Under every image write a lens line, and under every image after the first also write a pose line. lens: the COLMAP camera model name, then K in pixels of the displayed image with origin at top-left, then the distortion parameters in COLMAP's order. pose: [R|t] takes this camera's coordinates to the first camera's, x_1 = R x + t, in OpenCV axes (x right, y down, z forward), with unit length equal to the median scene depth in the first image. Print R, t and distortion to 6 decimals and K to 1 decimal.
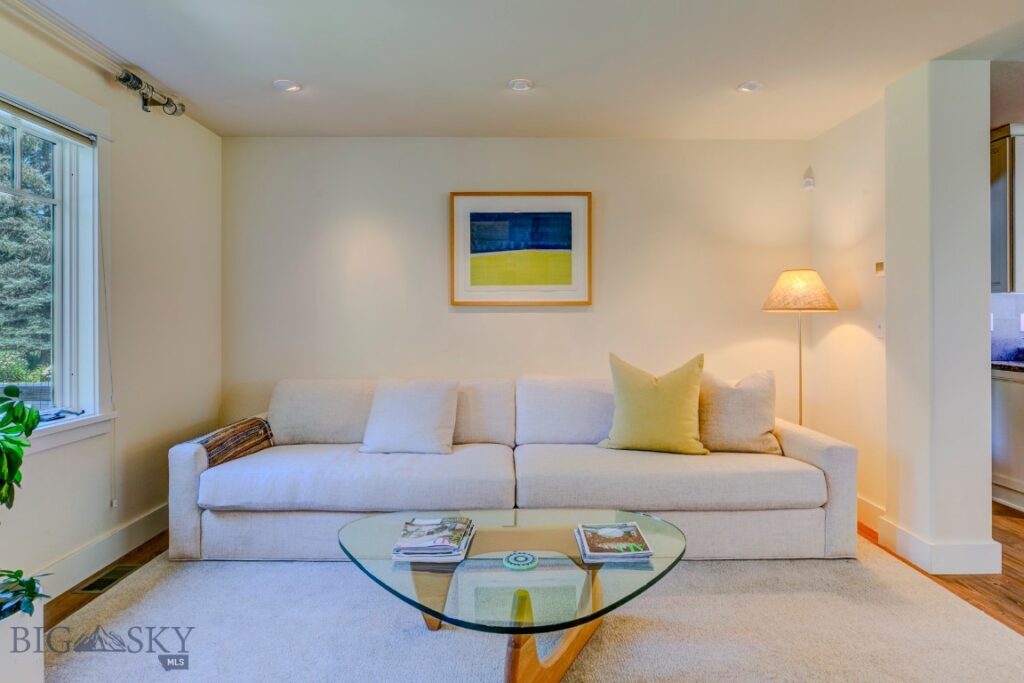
lens RADIAL K [[591.9, 0, 489.9], [0, 591.9, 313.5], [0, 0, 1]] dist [-0.001047, -0.002116]
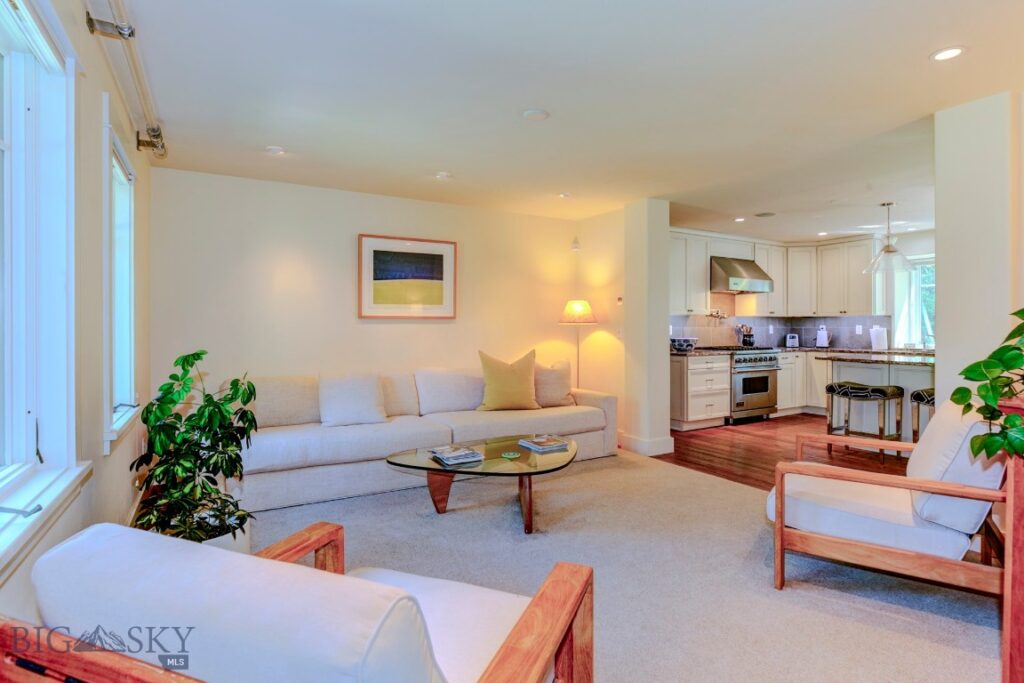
lens RADIAL K [[533.7, 0, 522.8], [0, 533.7, 323.9], [0, 0, 1]] dist [-0.001682, -0.000125]
pose [[0.861871, 0.002671, 0.507120, -0.403496], [-0.002179, 0.999996, -0.001564, -0.000376], [-0.507123, 0.000243, 0.861874, -0.253368]]
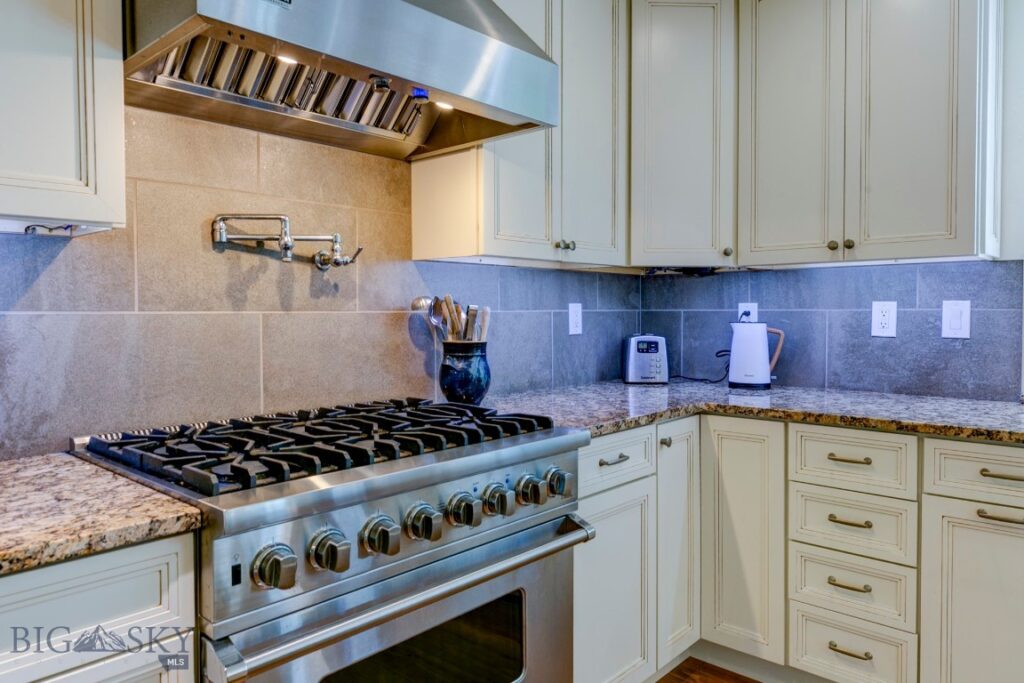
lens RADIAL K [[709.7, 0, 513.6], [0, 709.7, 335.0], [0, 0, 1]] dist [0.009863, 0.001232]
pose [[0.685596, -0.027024, 0.727480, 1.041649], [-0.001177, 0.999268, 0.038230, 0.005498], [-0.727981, -0.027066, 0.685063, 0.676550]]
